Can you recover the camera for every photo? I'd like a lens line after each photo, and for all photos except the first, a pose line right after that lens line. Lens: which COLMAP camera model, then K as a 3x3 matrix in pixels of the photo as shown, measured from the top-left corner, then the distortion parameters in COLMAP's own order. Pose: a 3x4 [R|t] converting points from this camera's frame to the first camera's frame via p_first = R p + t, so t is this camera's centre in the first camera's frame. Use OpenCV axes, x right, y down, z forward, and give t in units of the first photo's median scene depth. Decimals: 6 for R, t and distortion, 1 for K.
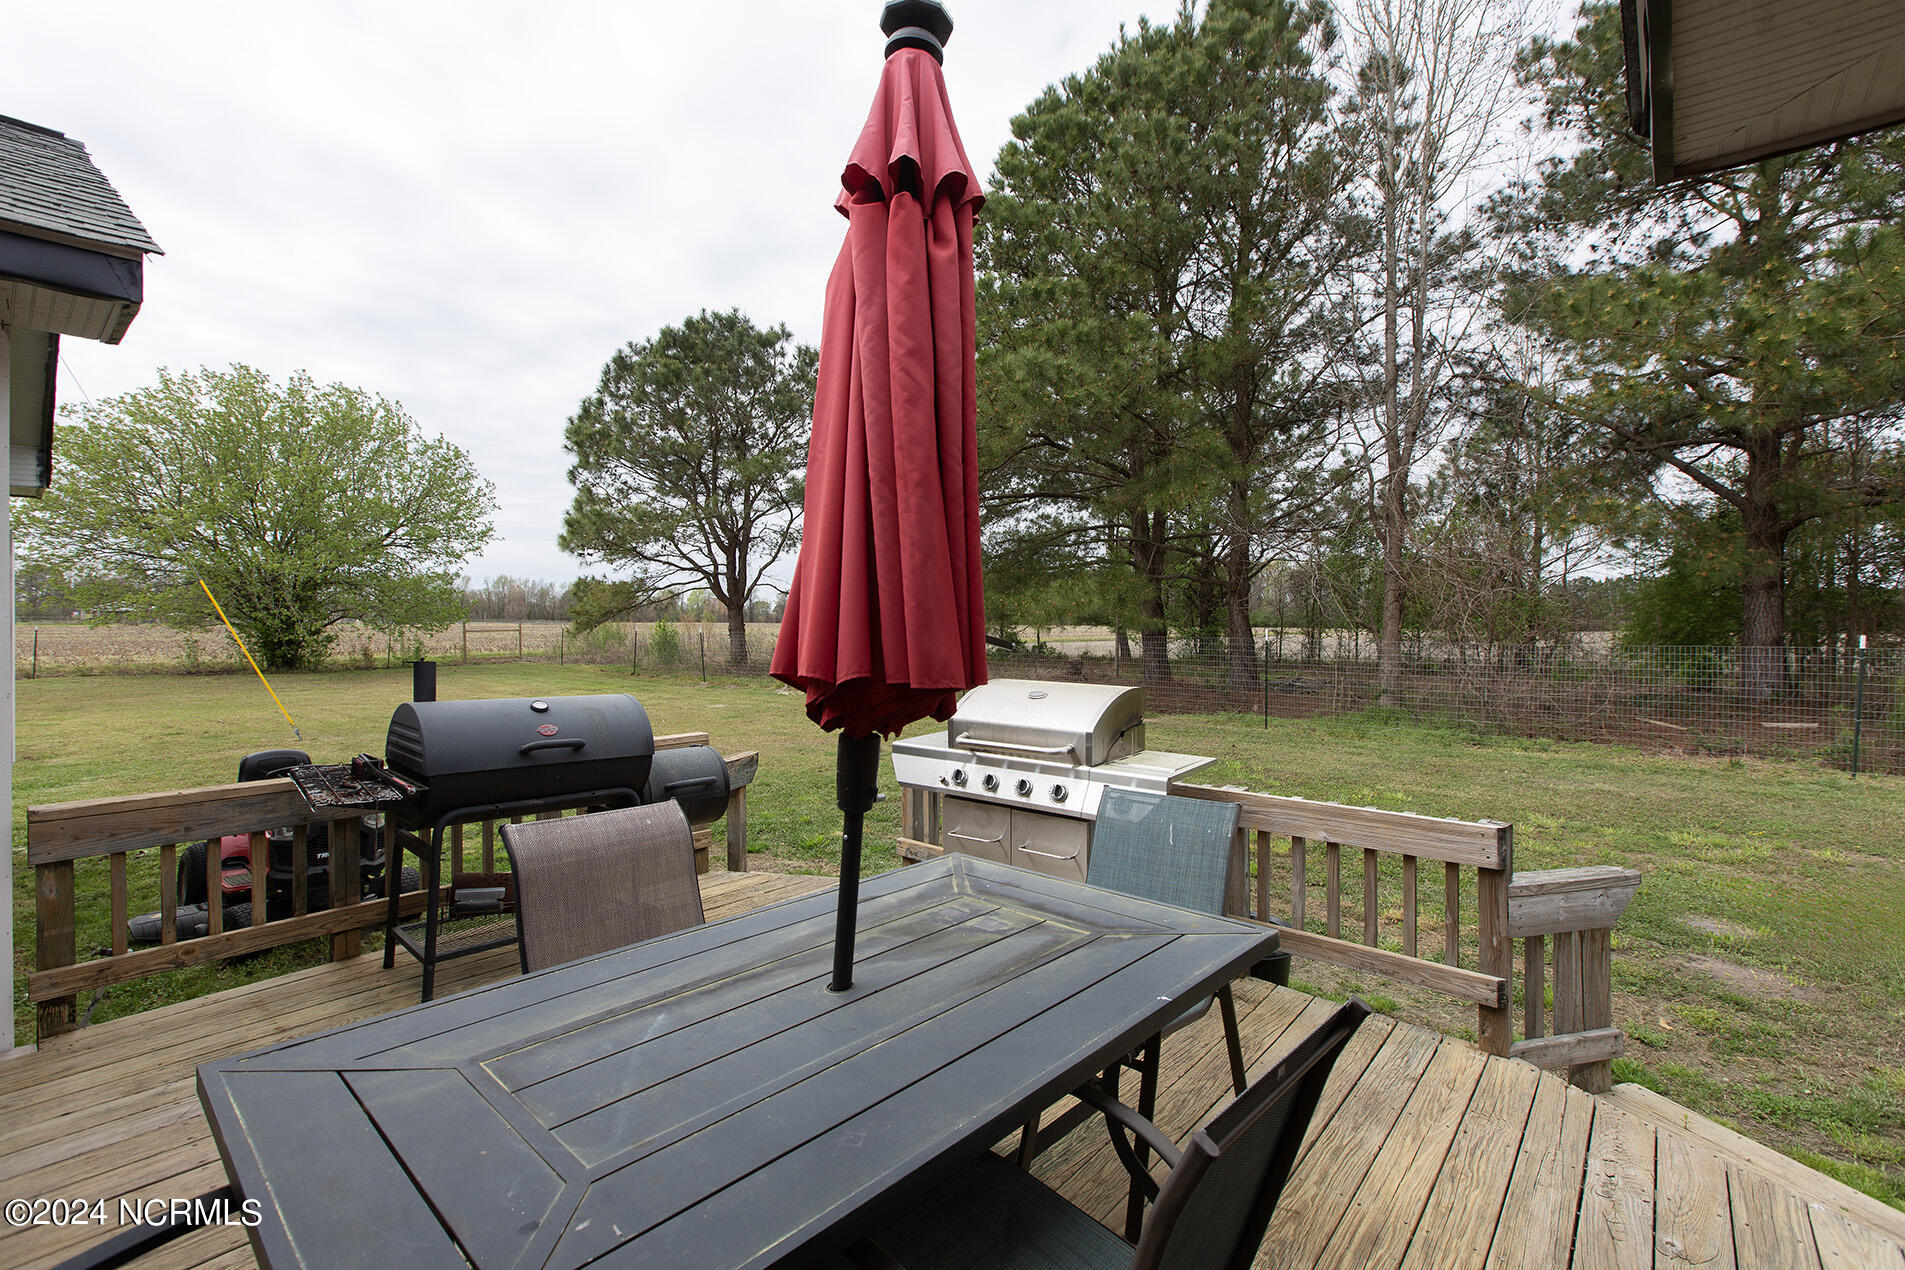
lens RADIAL K [[840.3, 0, 953.3], [0, 840.3, 636.6], [0, 0, 1]] dist [-0.000605, -0.000410]
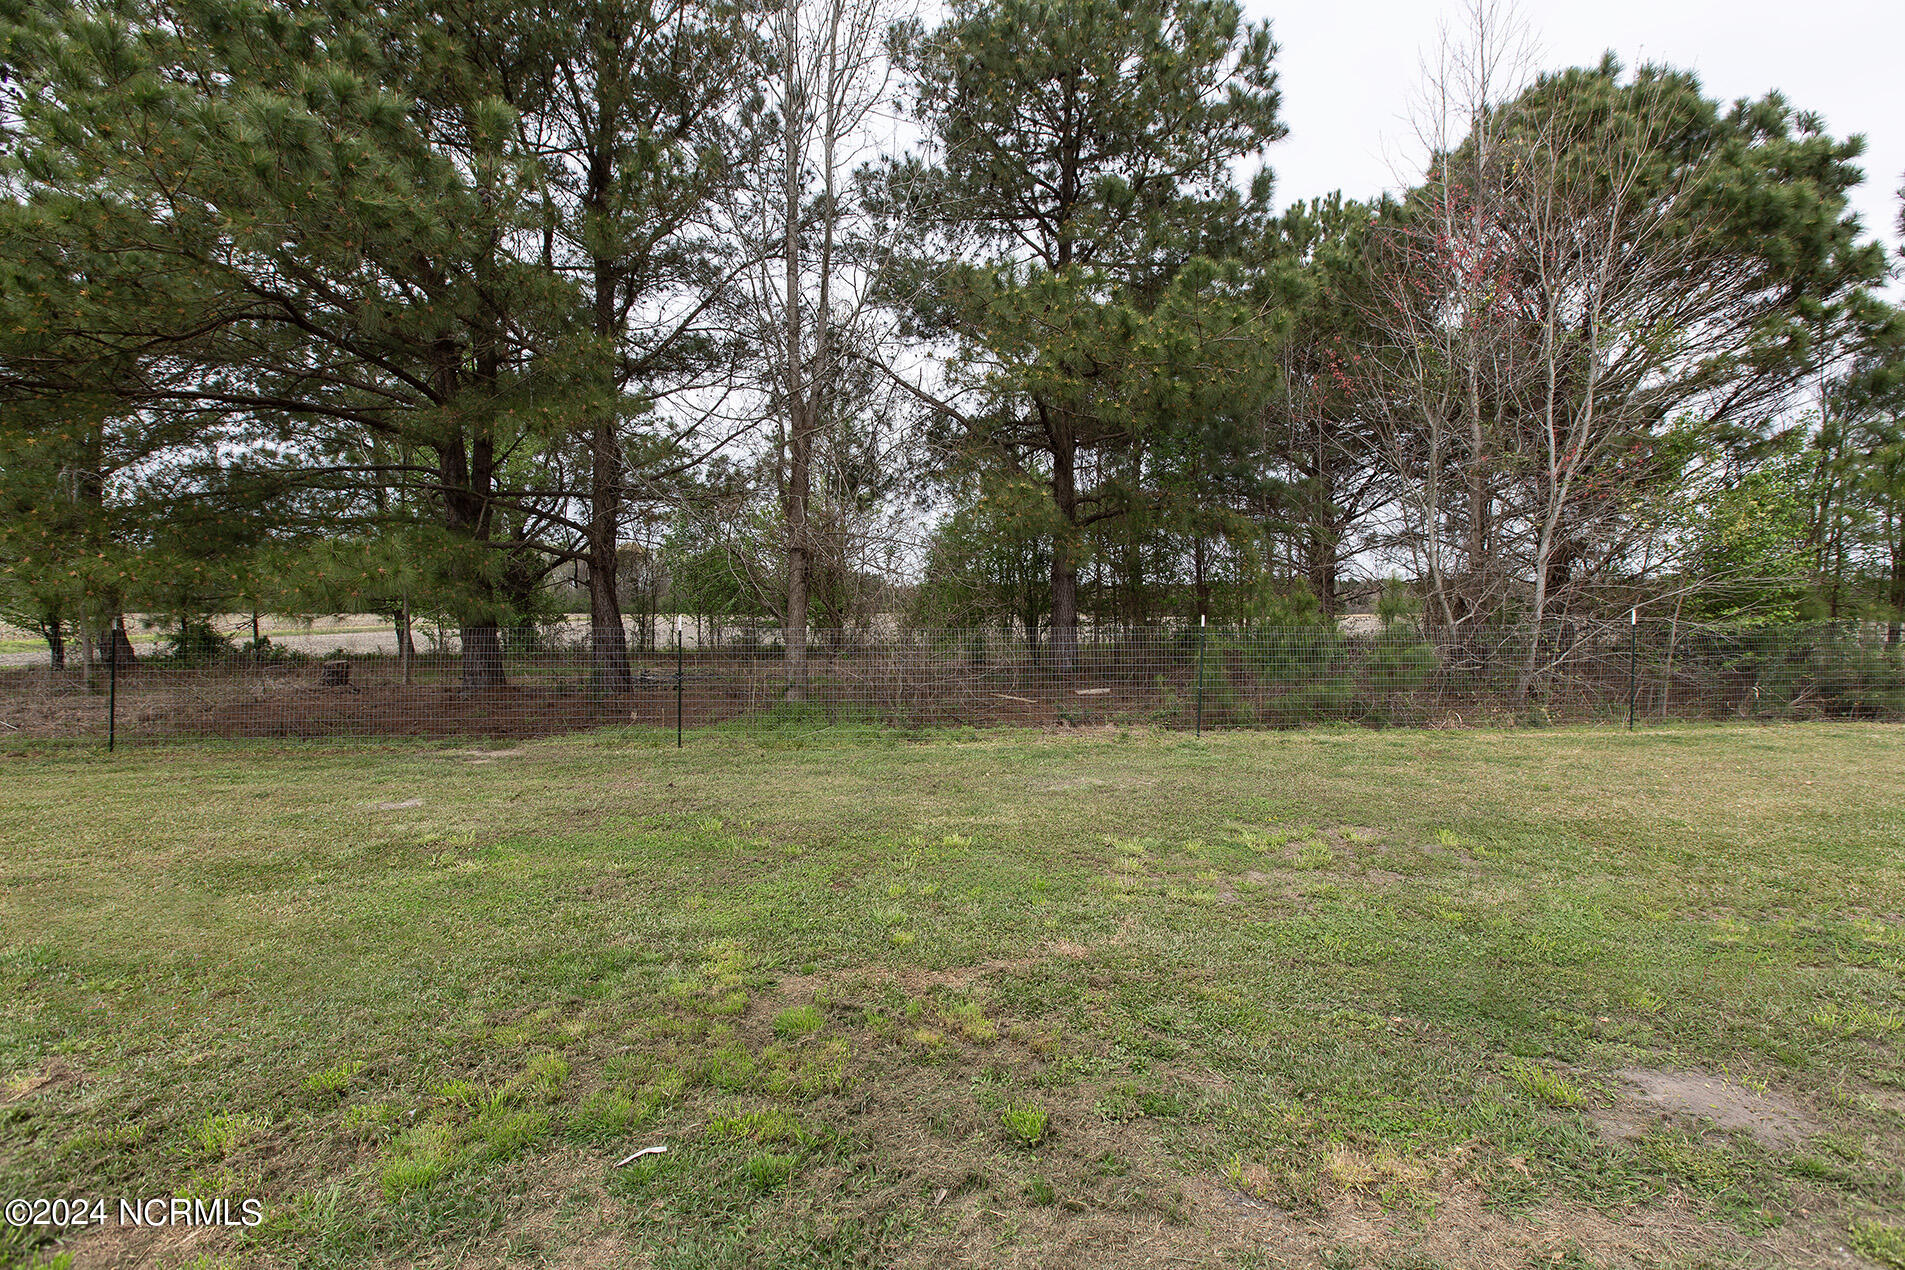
lens RADIAL K [[840.3, 0, 950.5], [0, 840.3, 626.7], [0, 0, 1]] dist [-0.000605, -0.000410]
pose [[0.692950, -0.020340, 0.720699, -0.000507], [0.016630, 0.999787, 0.012227, -0.001883], [-0.720794, 0.003513, 0.693141, 0.148058]]
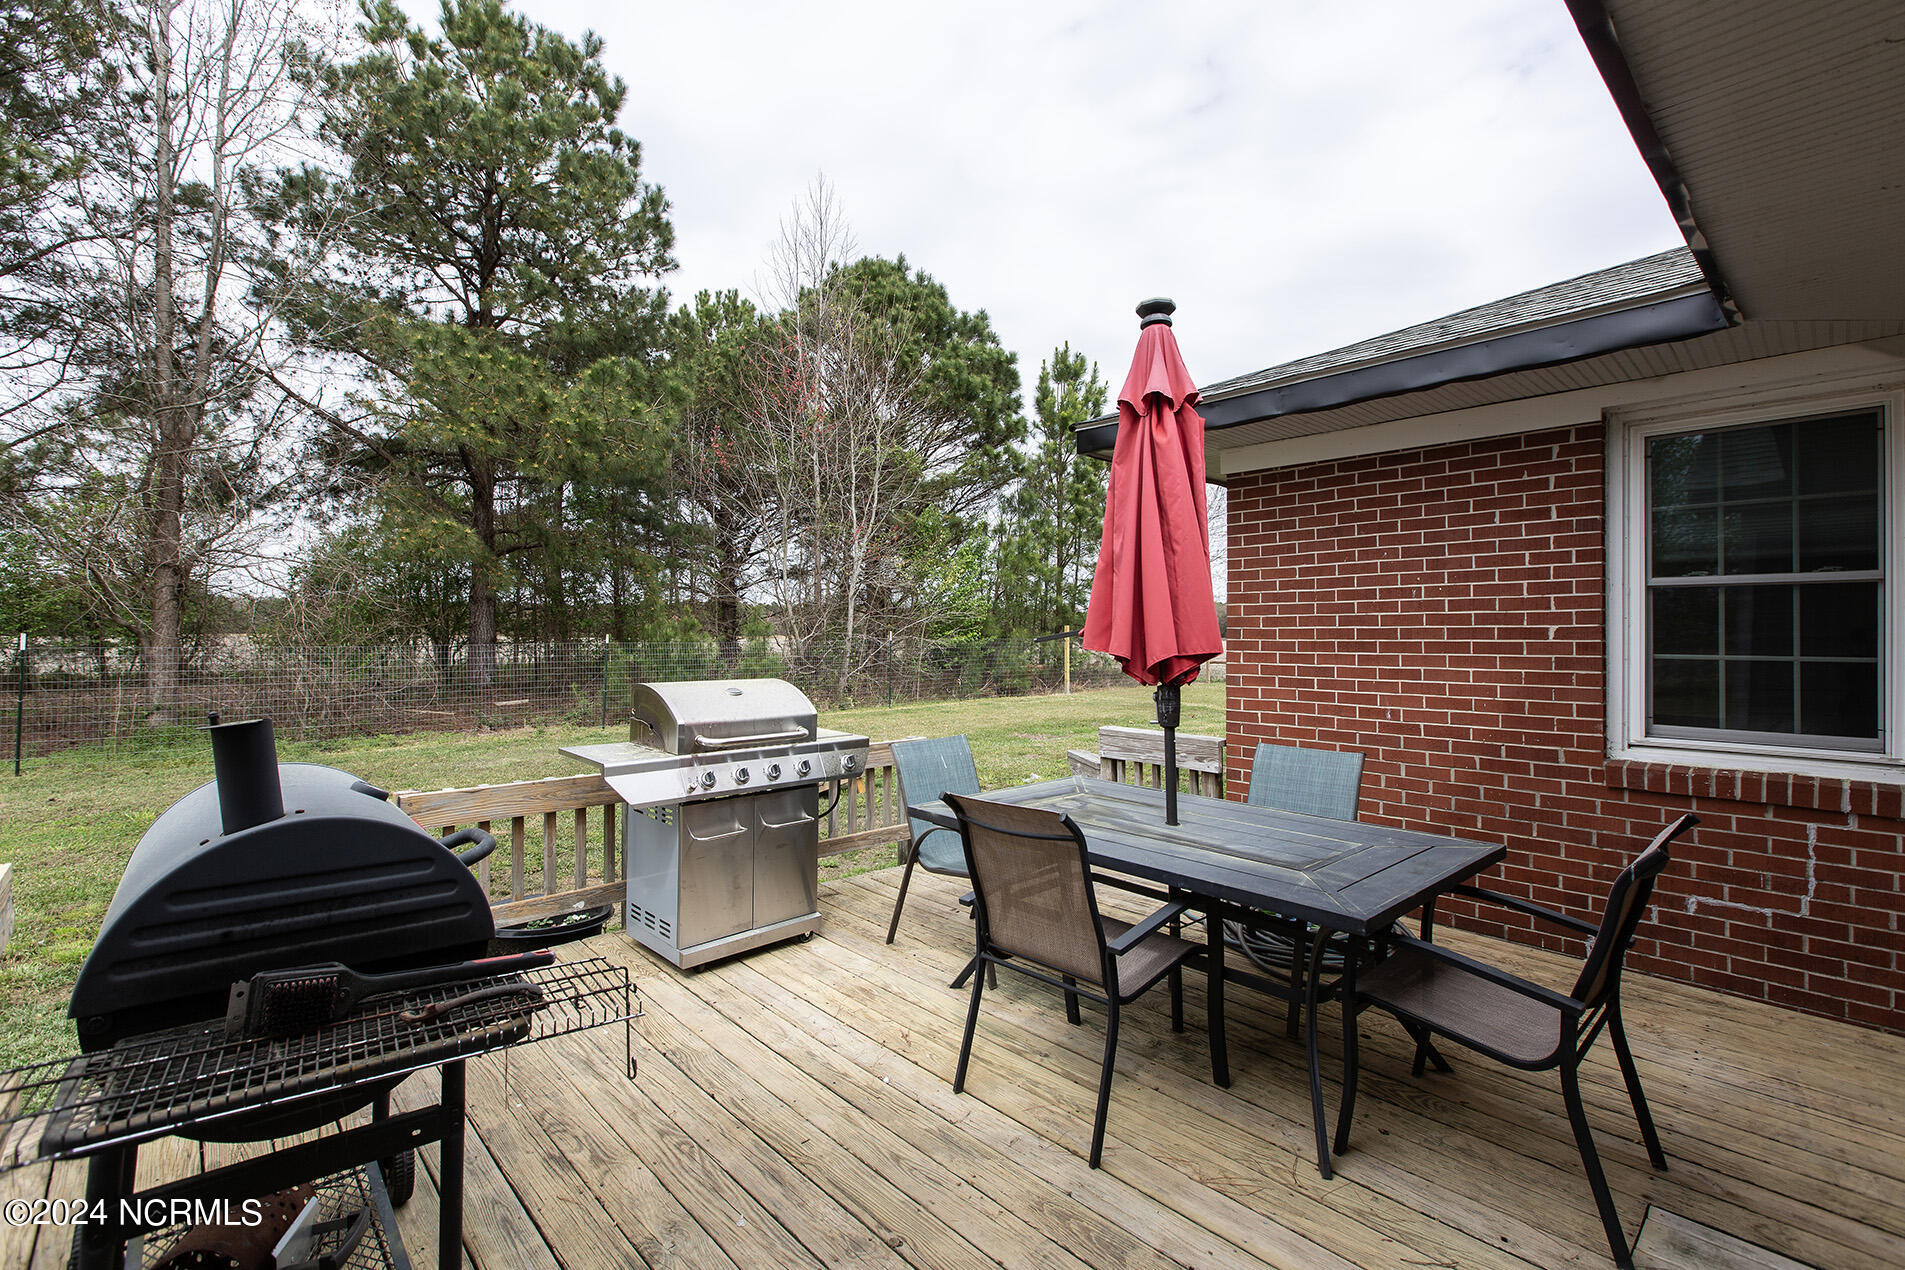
lens RADIAL K [[840.3, 0, 950.3], [0, 840.3, 623.5], [0, 0, 1]] dist [-0.000605, -0.000410]
pose [[0.116812, 0.004051, 0.993146, -0.114184], [0.014761, 0.999874, -0.005814, -0.001066], [-0.993044, 0.015339, 0.116737, 0.070980]]
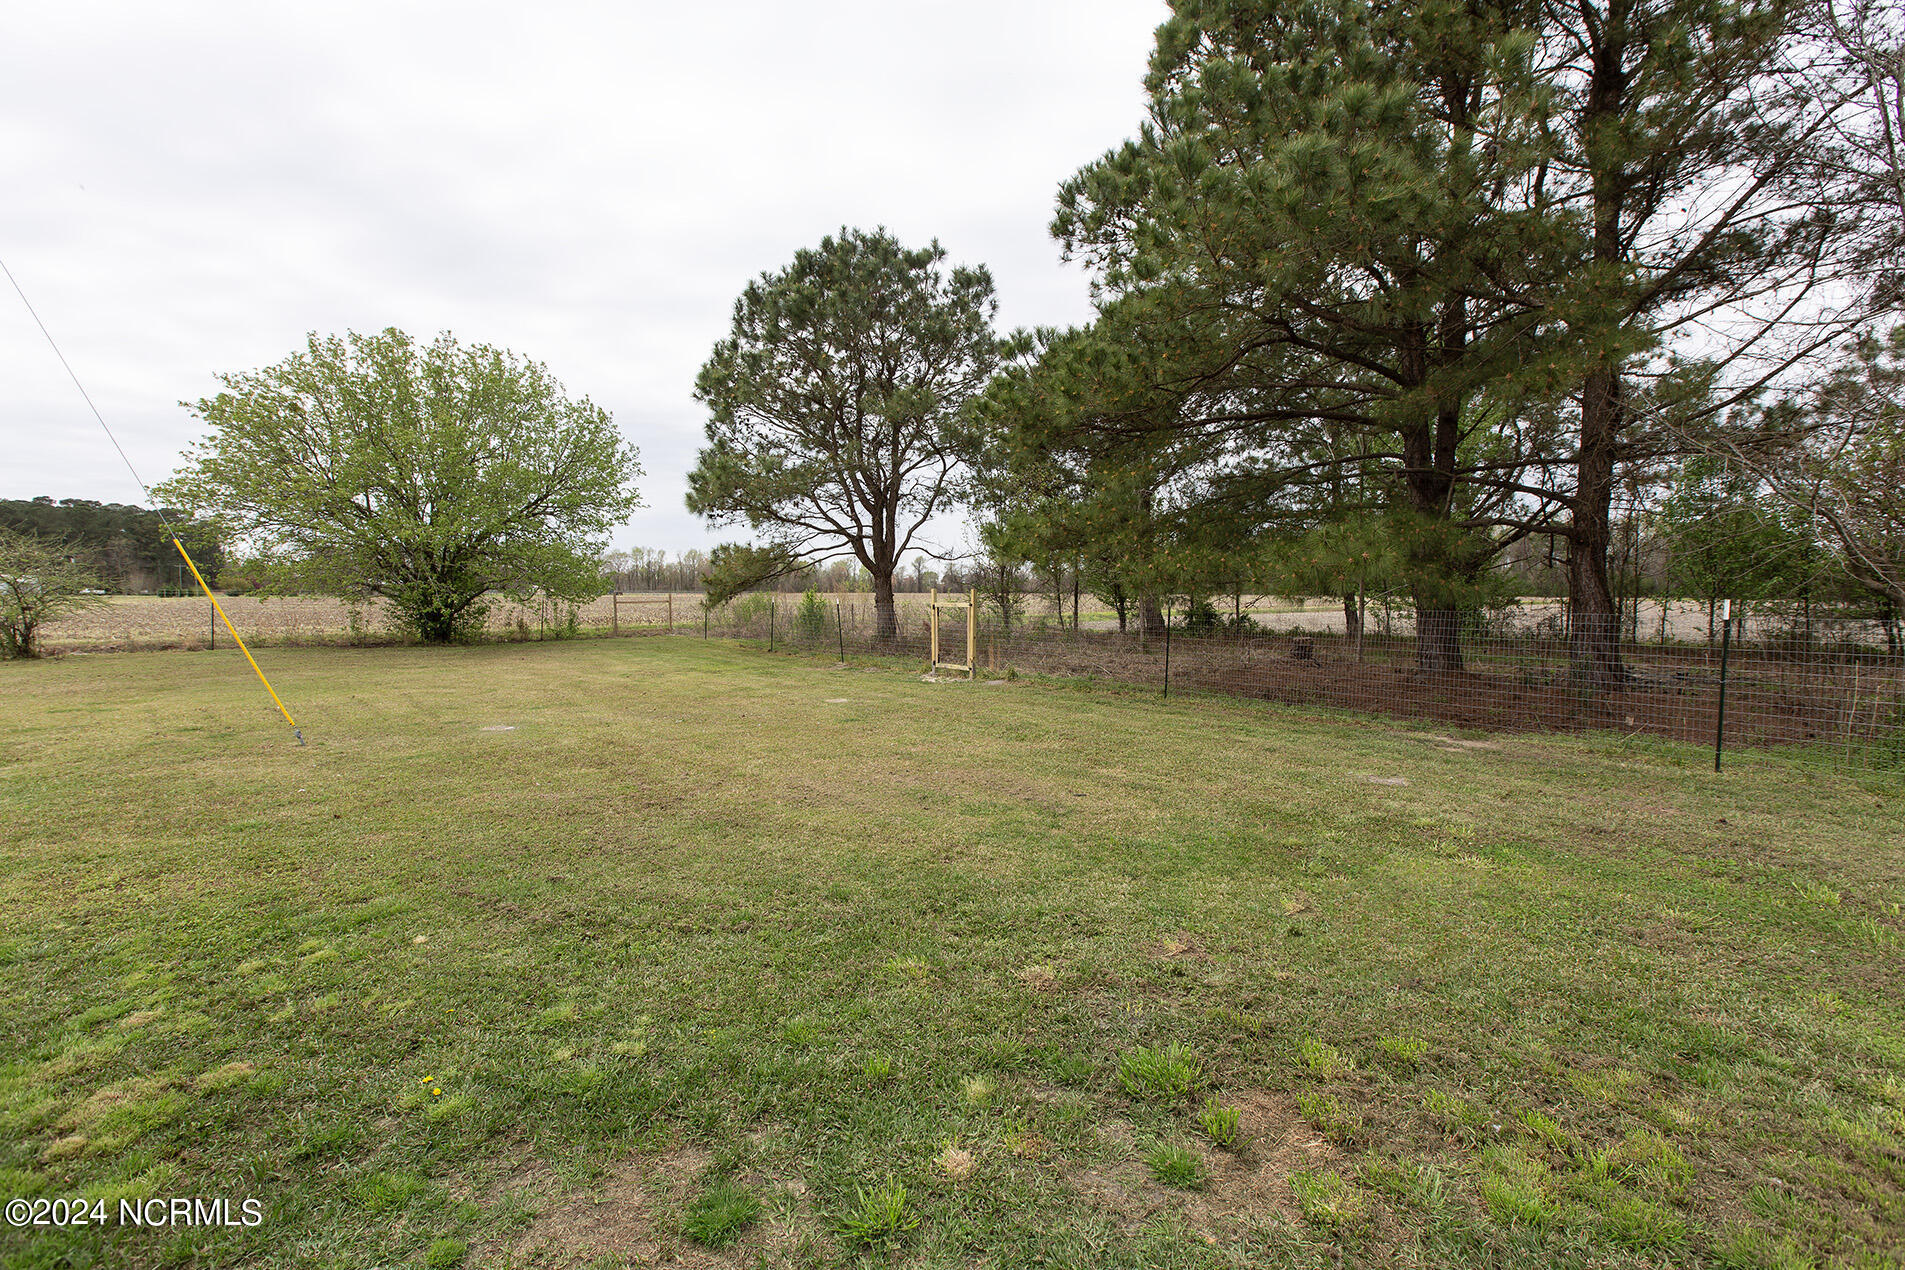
lens RADIAL K [[840.3, 0, 952.8], [0, 840.3, 629.5], [0, 0, 1]] dist [-0.000605, -0.000410]
pose [[0.980297, 0.005127, -0.197465, -0.015998], [0.000240, 0.999631, 0.027148, -0.002189], [0.197531, -0.026661, 0.979934, 0.161556]]
